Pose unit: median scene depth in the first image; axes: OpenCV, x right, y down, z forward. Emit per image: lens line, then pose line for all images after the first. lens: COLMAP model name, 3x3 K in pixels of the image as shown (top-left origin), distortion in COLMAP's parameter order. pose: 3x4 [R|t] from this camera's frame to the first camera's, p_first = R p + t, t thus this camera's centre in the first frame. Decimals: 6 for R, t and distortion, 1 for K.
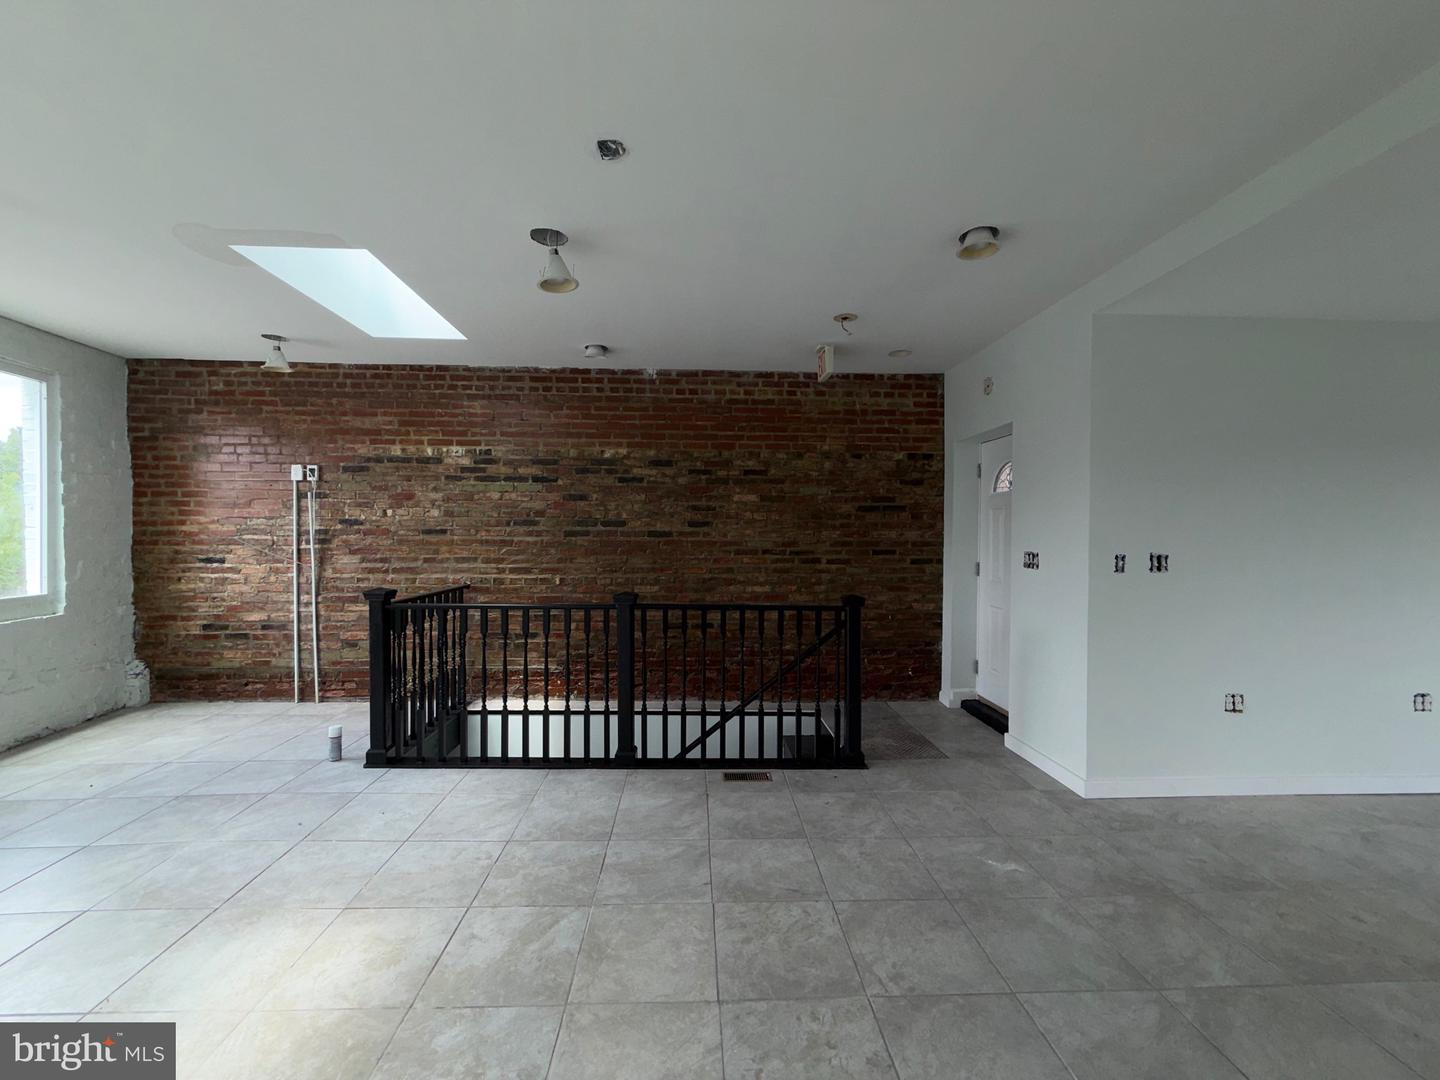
lens RADIAL K [[574.9, 0, 716.2], [0, 574.9, 540.6], [0, 0, 1]] dist [-0.000553, 0.000053]
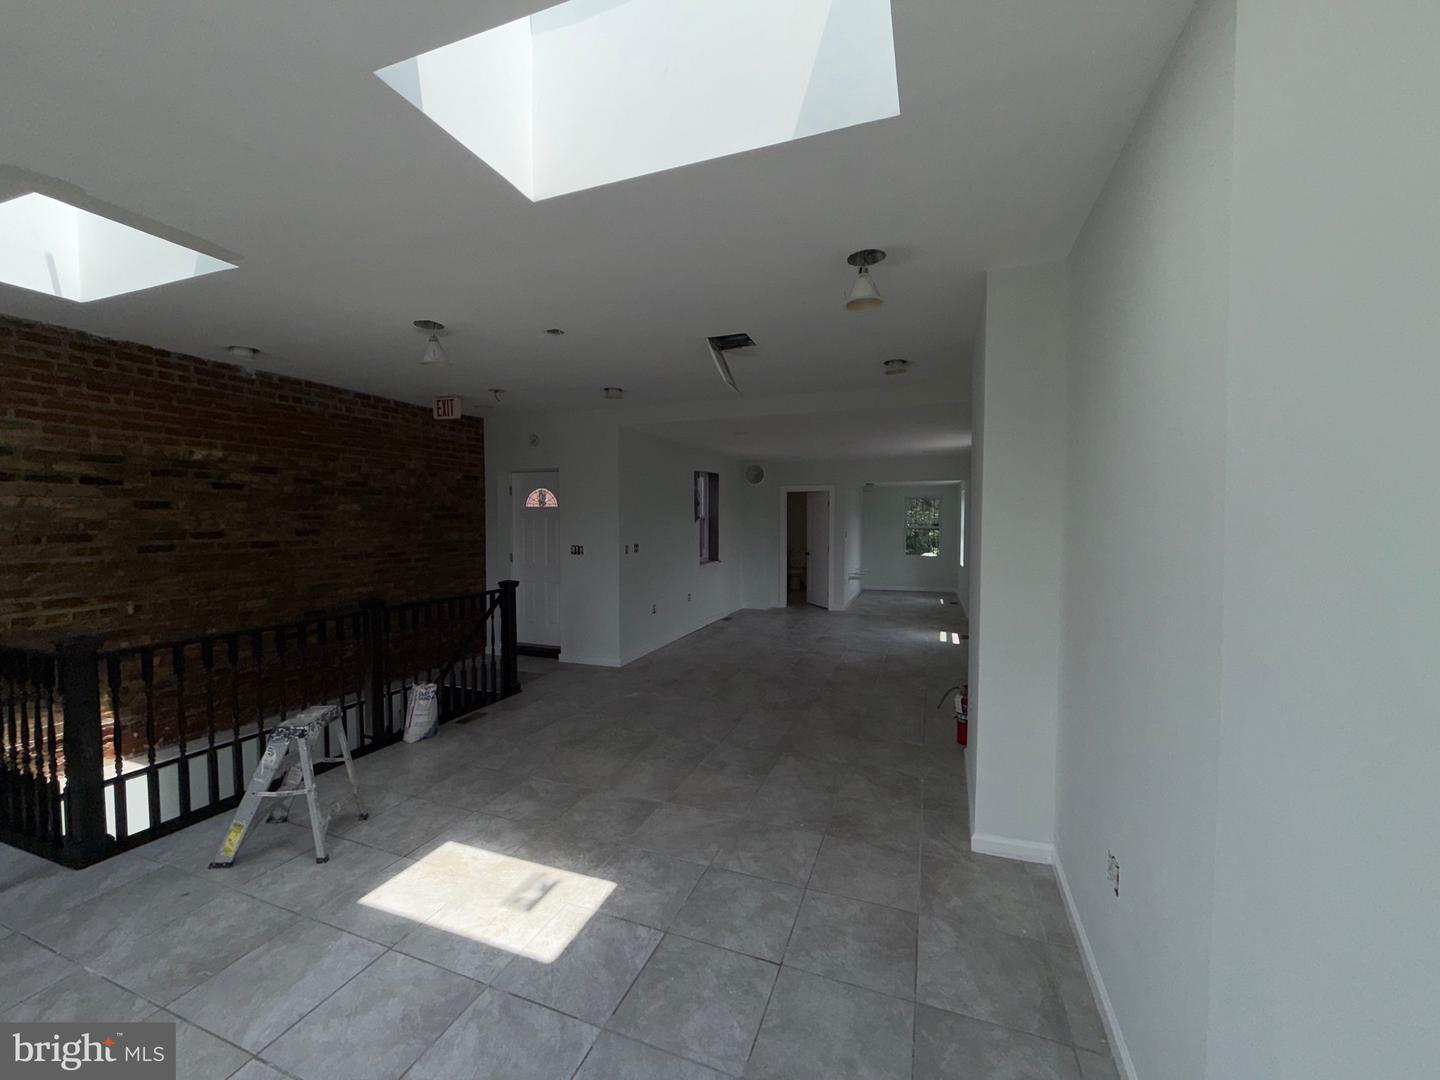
lens RADIAL K [[574.9, 0, 715.5], [0, 574.9, 540.8], [0, 0, 1]] dist [-0.000553, 0.000053]
pose [[0.391889, -0.043050, 0.919005, -0.687580], [0.015728, 0.999072, 0.040093, -0.044389], [-0.919878, -0.001258, 0.392202, -0.059430]]
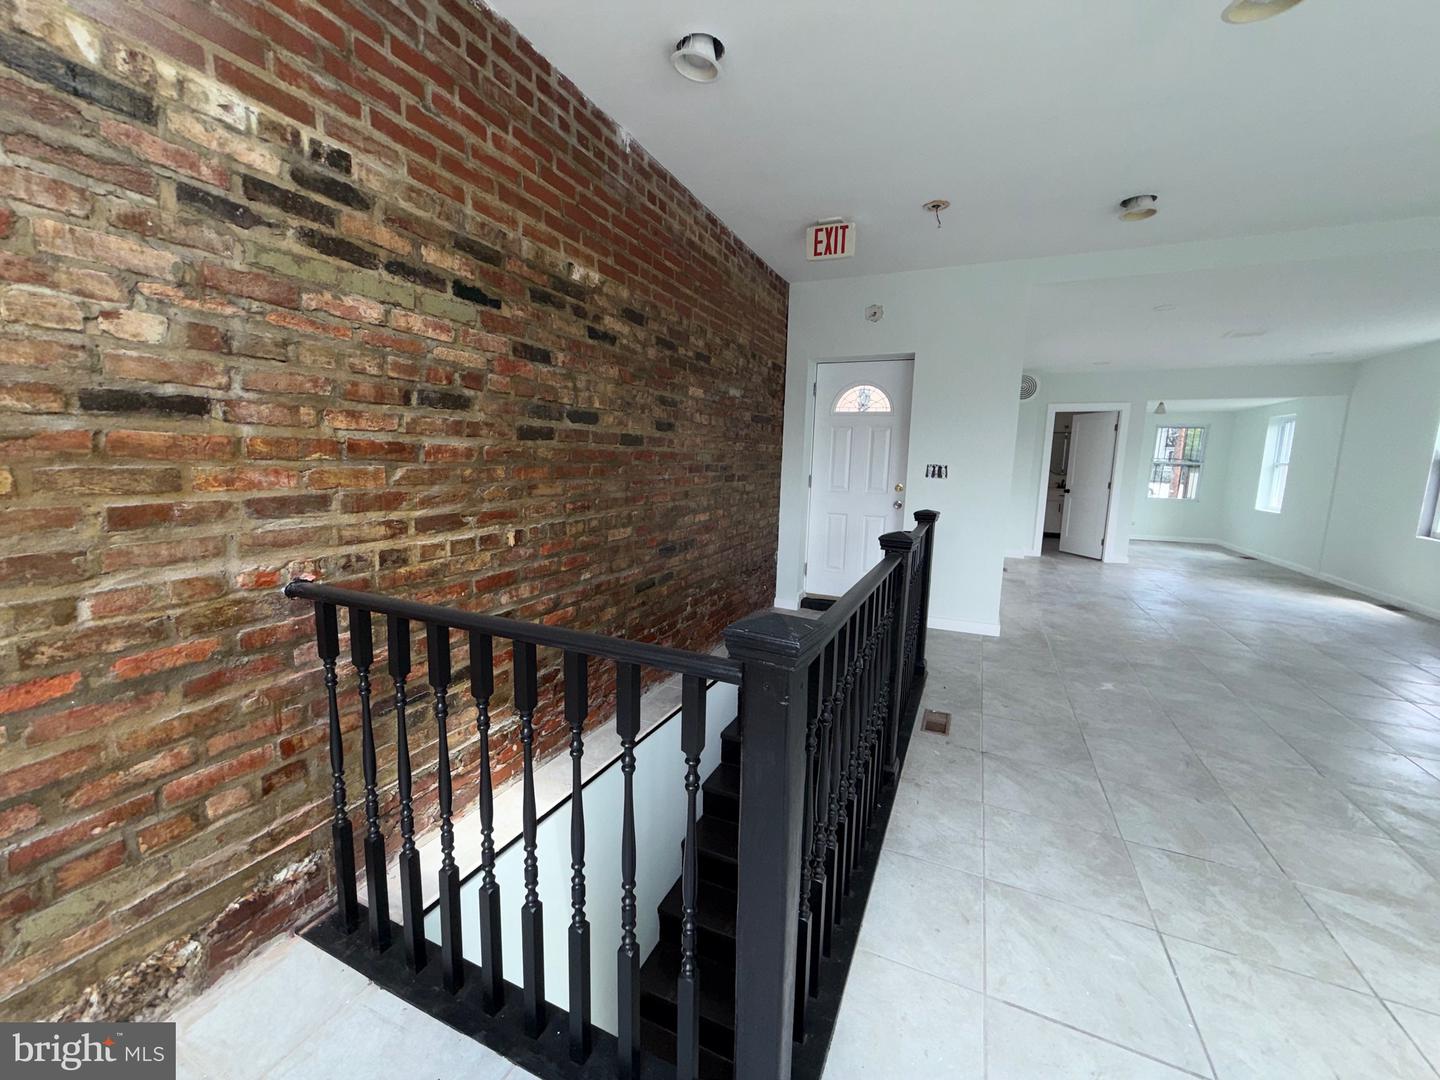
lens RADIAL K [[574.9, 0, 714.6], [0, 574.9, 539.5], [0, 0, 1]] dist [-0.000553, 0.000053]
pose [[0.455743, -0.122218, 0.881681, -0.603058], [-0.007253, 0.989986, 0.140980, 0.006061], [-0.890082, -0.070645, 0.450293, 0.655260]]
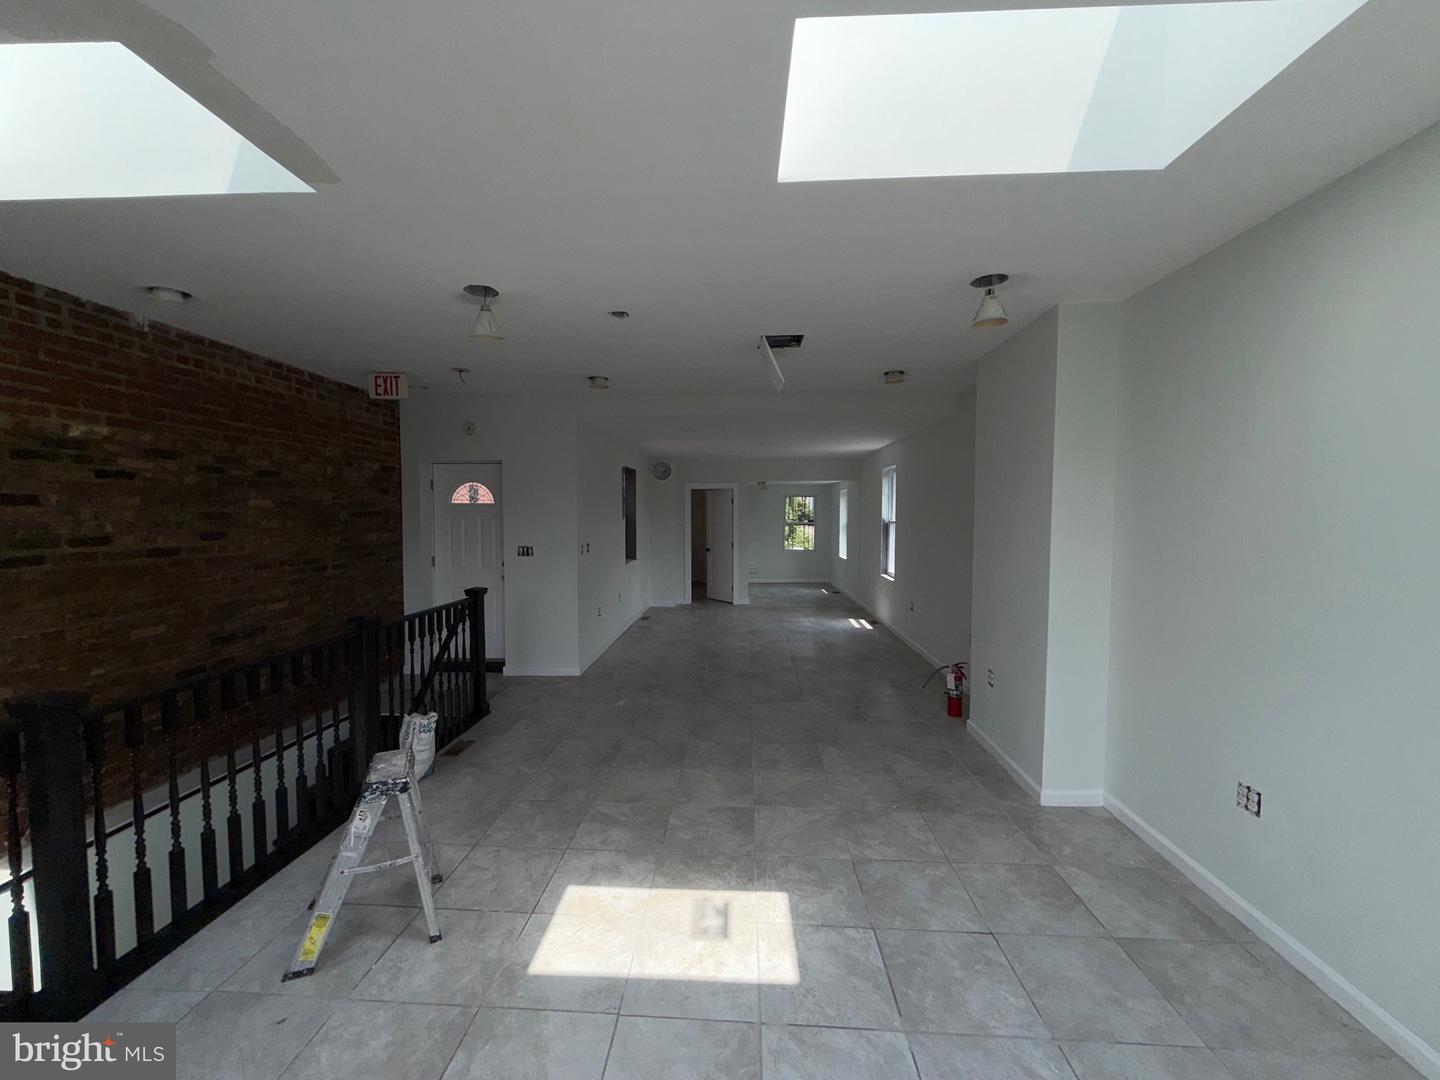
lens RADIAL K [[574.9, 0, 715.6], [0, 574.9, 540.1], [0, 0, 1]] dist [-0.000553, 0.000053]
pose [[0.095565, -0.051952, 0.994067, -0.754138], [0.015290, 0.998596, 0.050719, -0.053254], [-0.995306, 0.010352, 0.096225, 0.245274]]
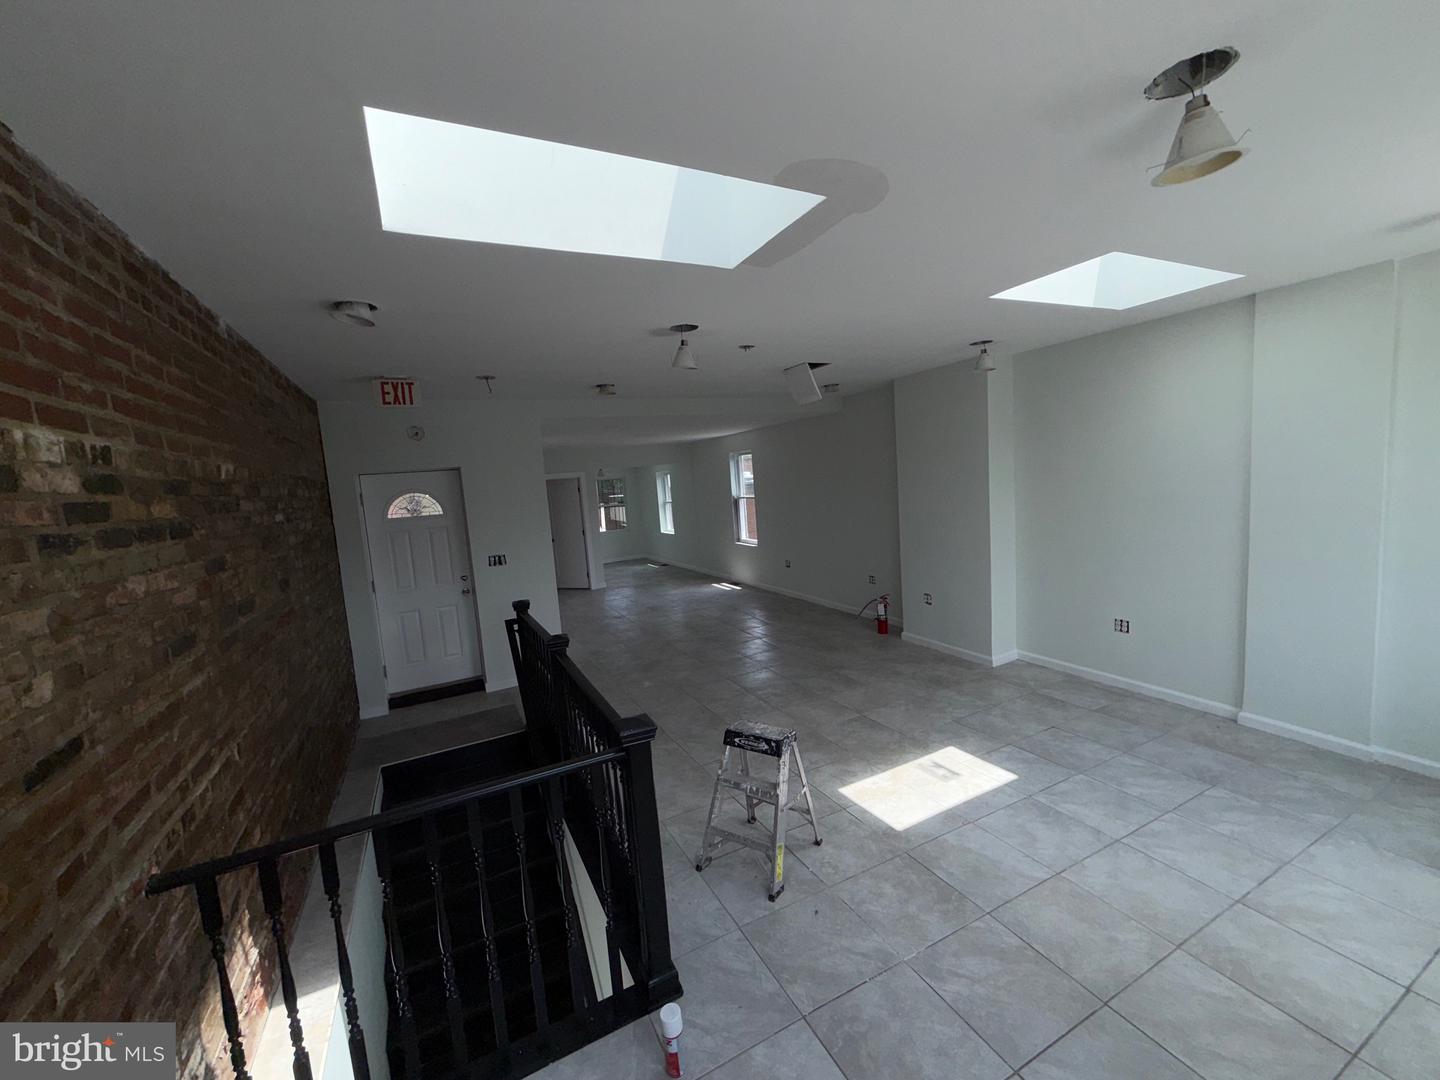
lens RADIAL K [[574.9, 0, 715.1], [0, 574.9, 539.2], [0, 0, 1]] dist [-0.000553, 0.000053]
pose [[-0.406693, -0.072543, 0.910680, -0.823586], [0.086272, 0.989338, 0.117336, -0.115587], [-0.909482, 0.126286, -0.396099, 0.818949]]
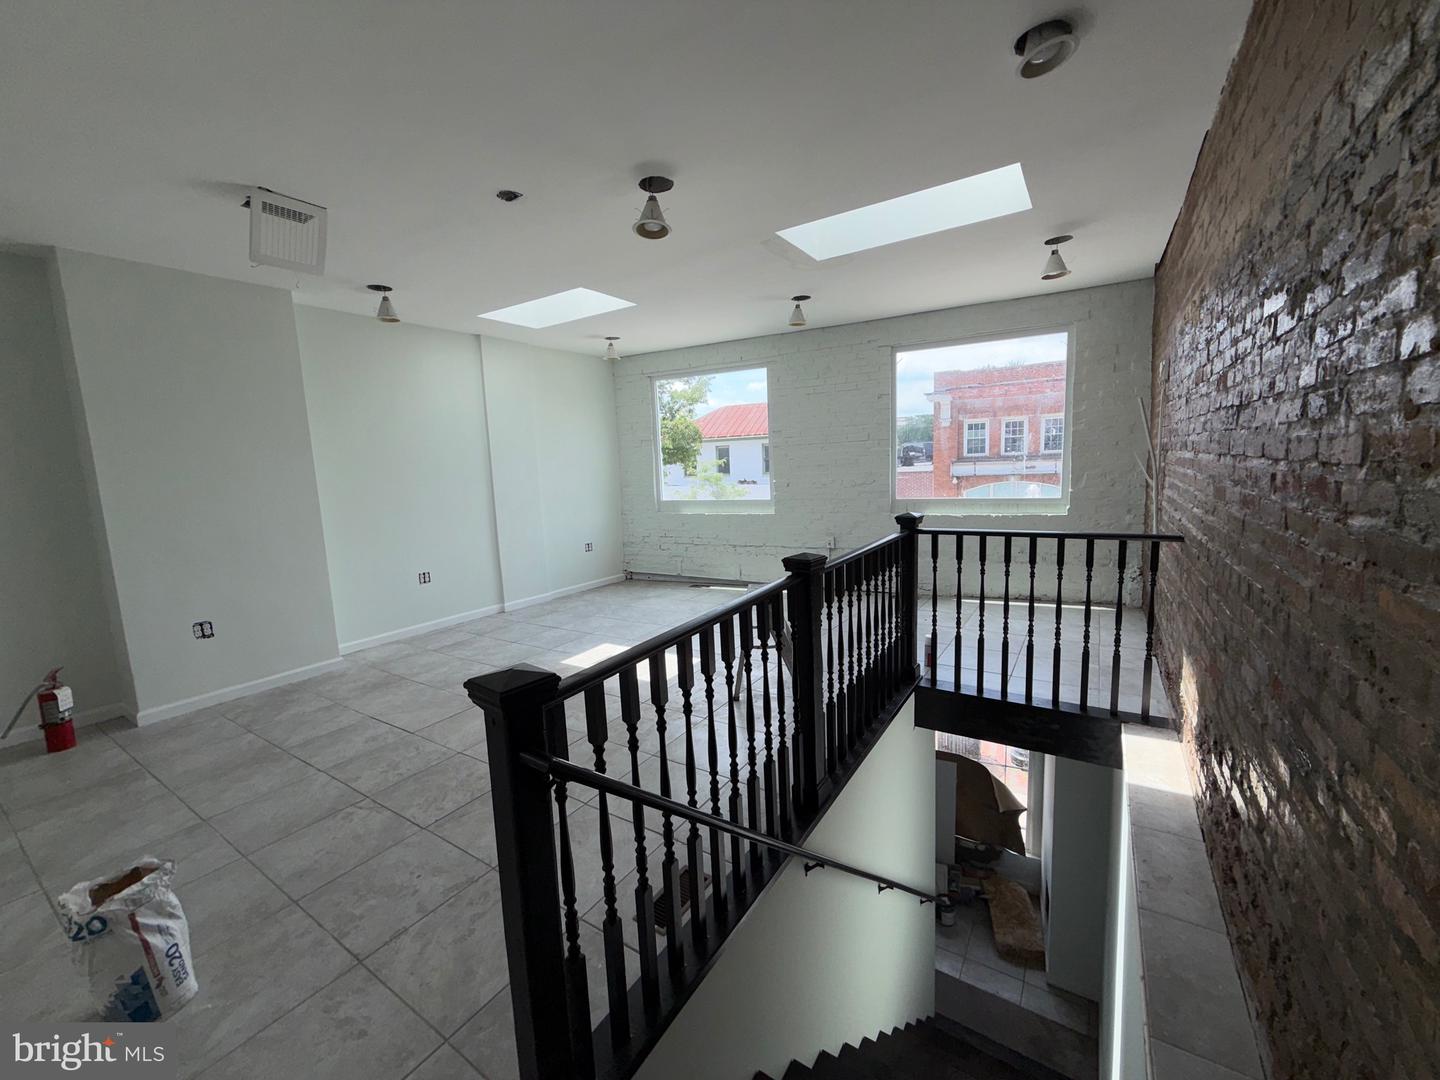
lens RADIAL K [[574.9, 0, 714.4], [0, 574.9, 541.5], [0, 0, 1]] dist [-0.000553, 0.000053]
pose [[-0.587873, 0.130138, -0.798417, 0.312256], [0.029725, 0.989784, 0.139443, -0.013315], [0.808407, 0.058242, -0.585735, 0.952987]]
